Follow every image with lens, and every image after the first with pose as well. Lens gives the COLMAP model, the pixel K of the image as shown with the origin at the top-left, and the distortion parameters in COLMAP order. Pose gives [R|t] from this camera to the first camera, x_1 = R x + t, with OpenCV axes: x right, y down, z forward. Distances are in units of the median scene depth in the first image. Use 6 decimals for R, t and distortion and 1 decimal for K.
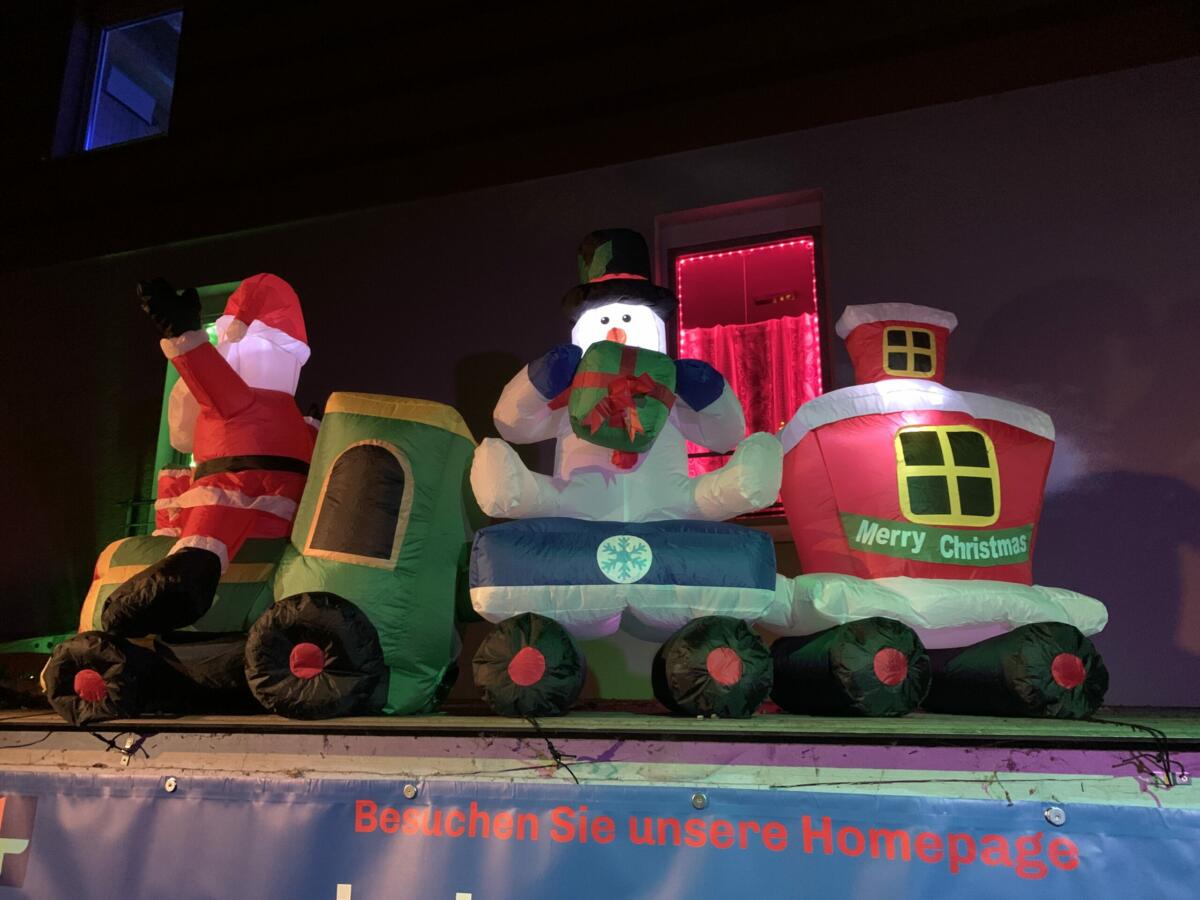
lens RADIAL K [[912.2, 0, 600.0], [0, 912.2, 450.0], [0, 0, 1]] dist [0.025573, -0.014849]
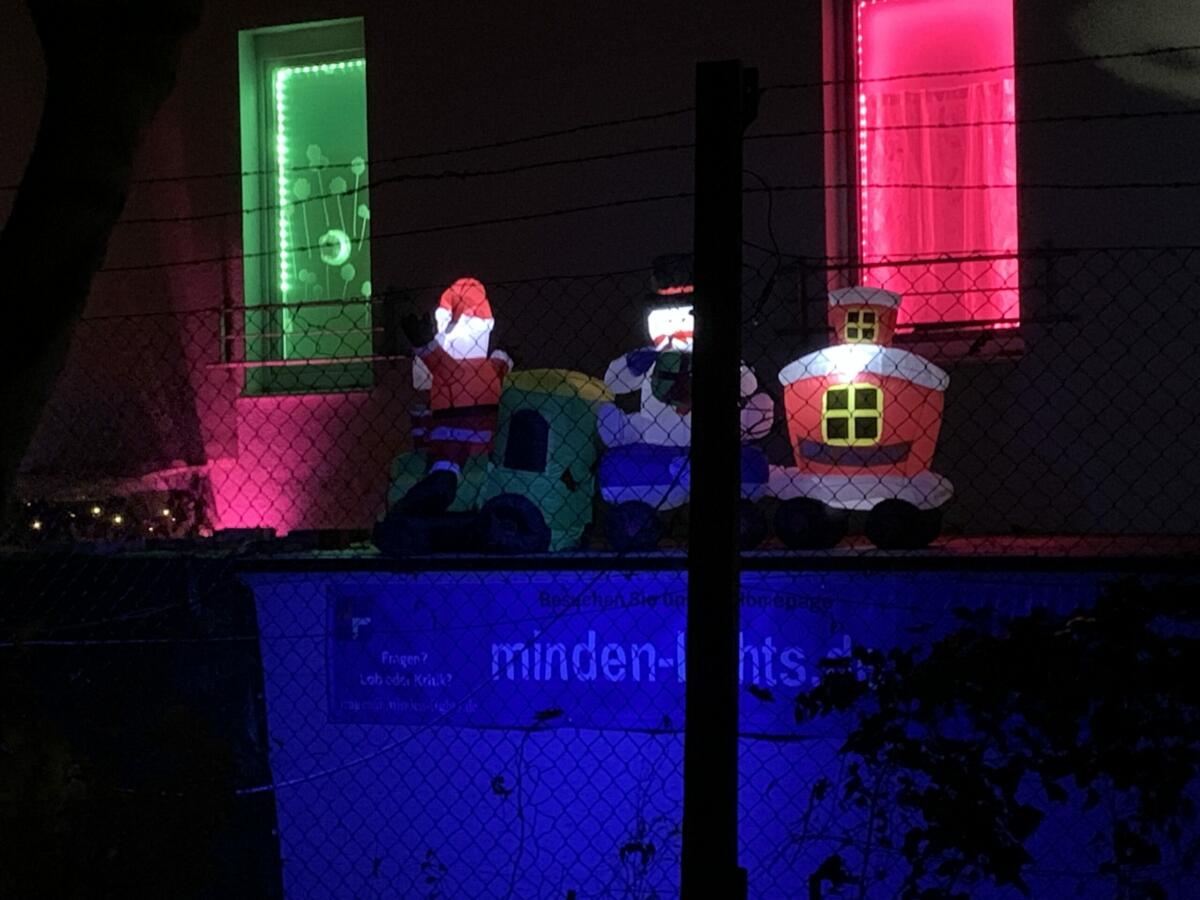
lens RADIAL K [[2568.1, 0, 600.0], [0, 2568.1, 450.0], [0, 0, 1]] dist [0.131828, 0.215779]
pose [[0.982620, -0.024422, -0.184013, 0.806291], [0.067881, 0.969922, 0.233758, -1.108565], [0.172769, -0.242186, 0.954723, -3.872677]]
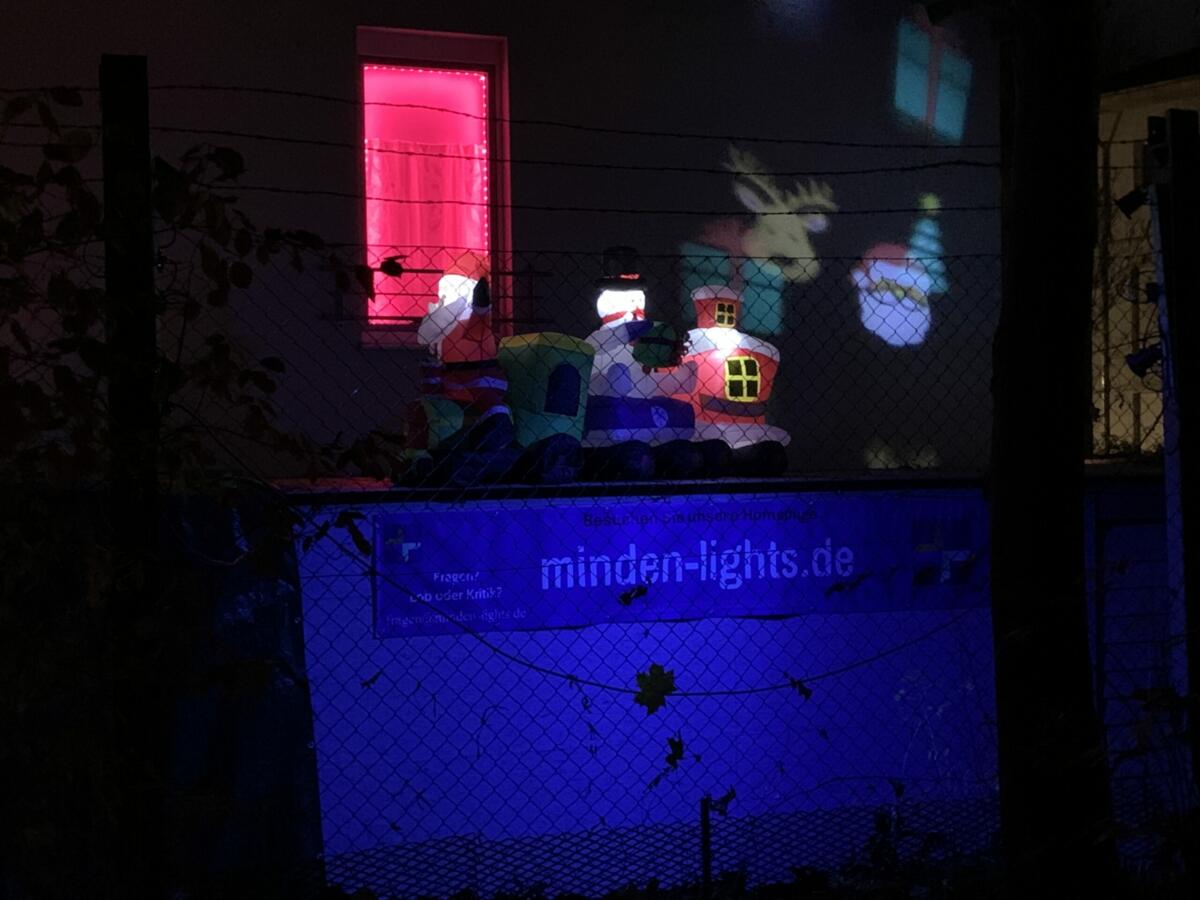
lens RADIAL K [[1666.8, 0, 600.0], [0, 1666.8, 450.0], [0, 0, 1]] dist [0.199061, 0.002141]
pose [[0.782528, -0.015286, 0.622428, -2.681655], [-0.143273, 0.968449, 0.203909, -0.636868], [-0.605907, -0.248741, 0.755649, -2.149209]]
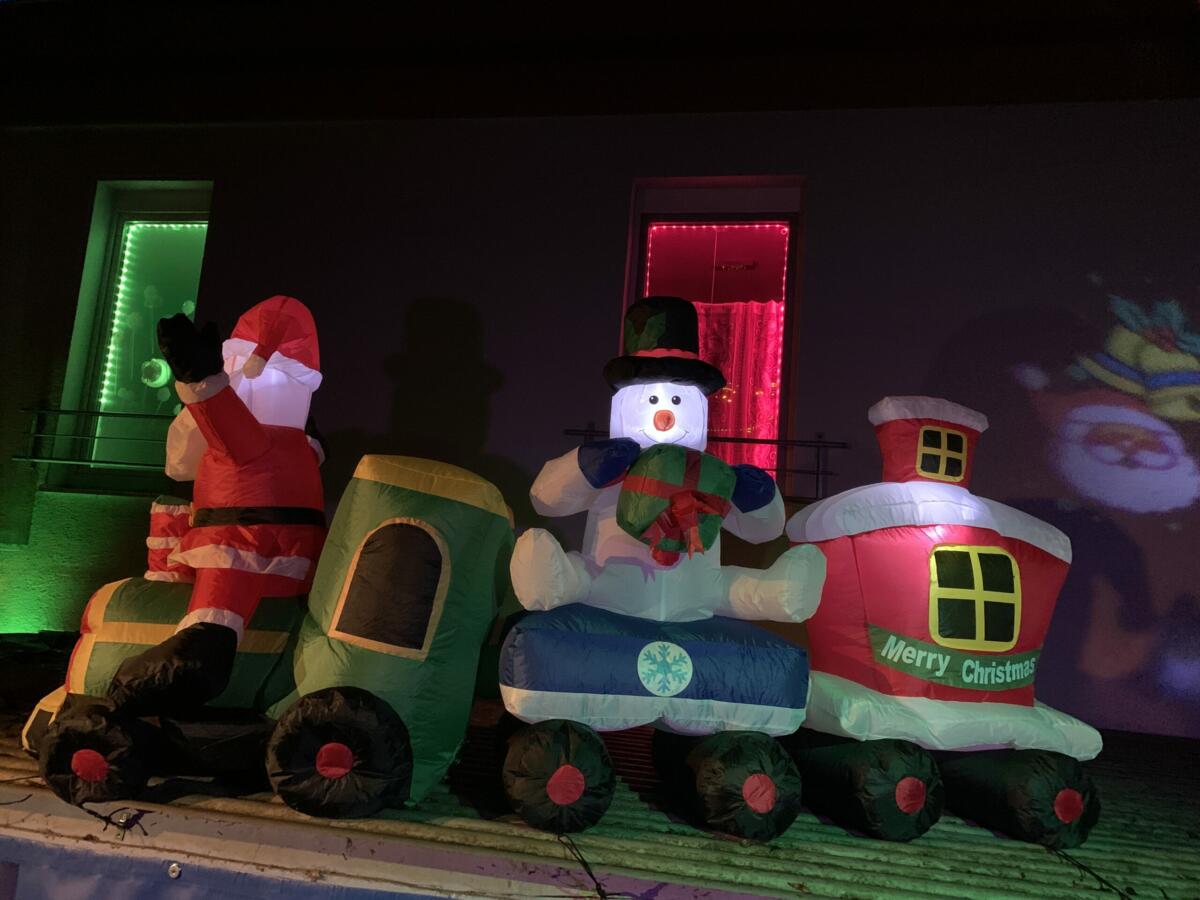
lens RADIAL K [[912.2, 0, 600.0], [0, 912.2, 450.0], [0, 0, 1]] dist [0.025573, -0.014849]
pose [[0.988507, 0.095669, 0.117057, -0.170940], [-0.107954, 0.988748, 0.103550, -0.198827], [-0.105833, -0.114997, 0.987712, 0.055656]]
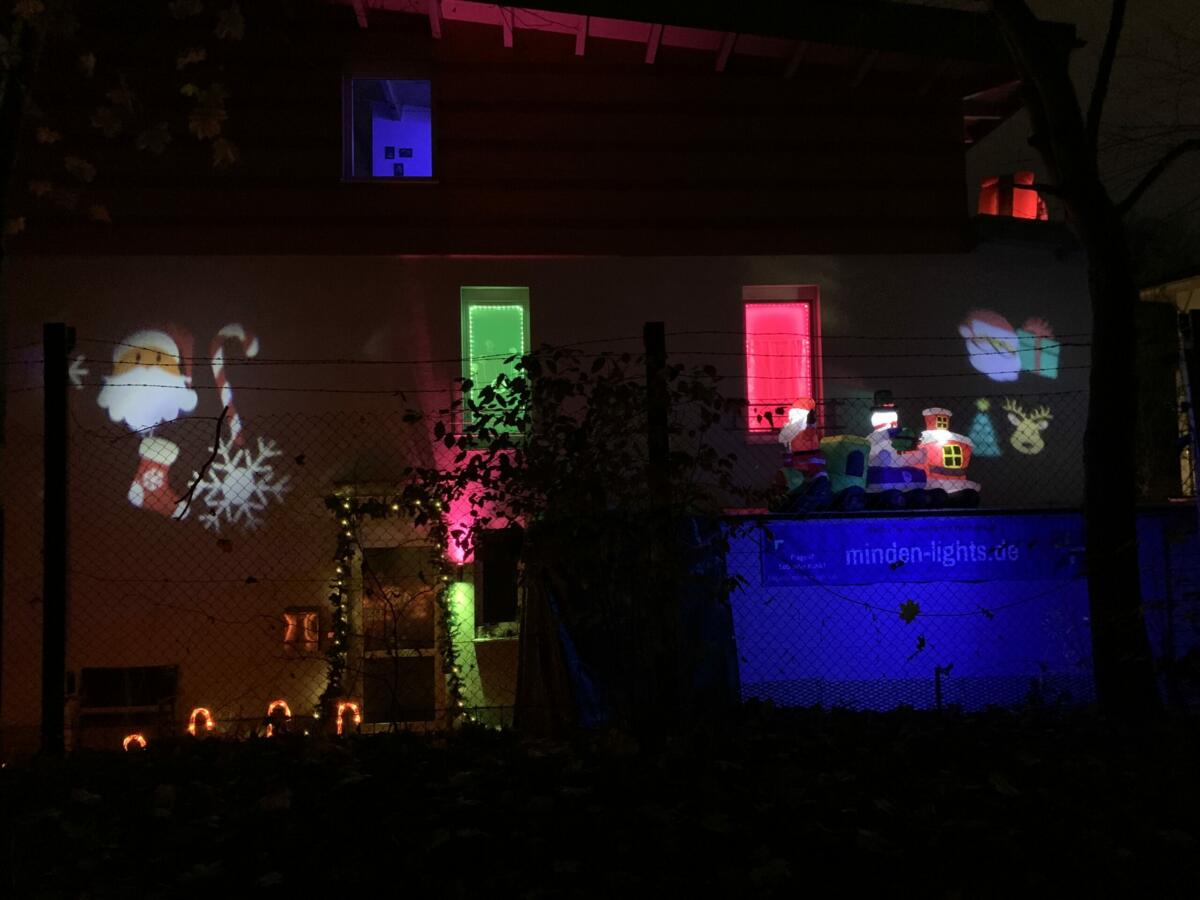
lens RADIAL K [[912.2, 0, 600.0], [0, 912.2, 450.0], [0, 0, 1]] dist [0.025573, -0.014849]
pose [[0.925726, -0.002590, 0.378187, -3.019326], [-0.072573, 0.980176, 0.184356, -0.723846], [-0.371168, -0.198110, 0.907186, -2.508461]]
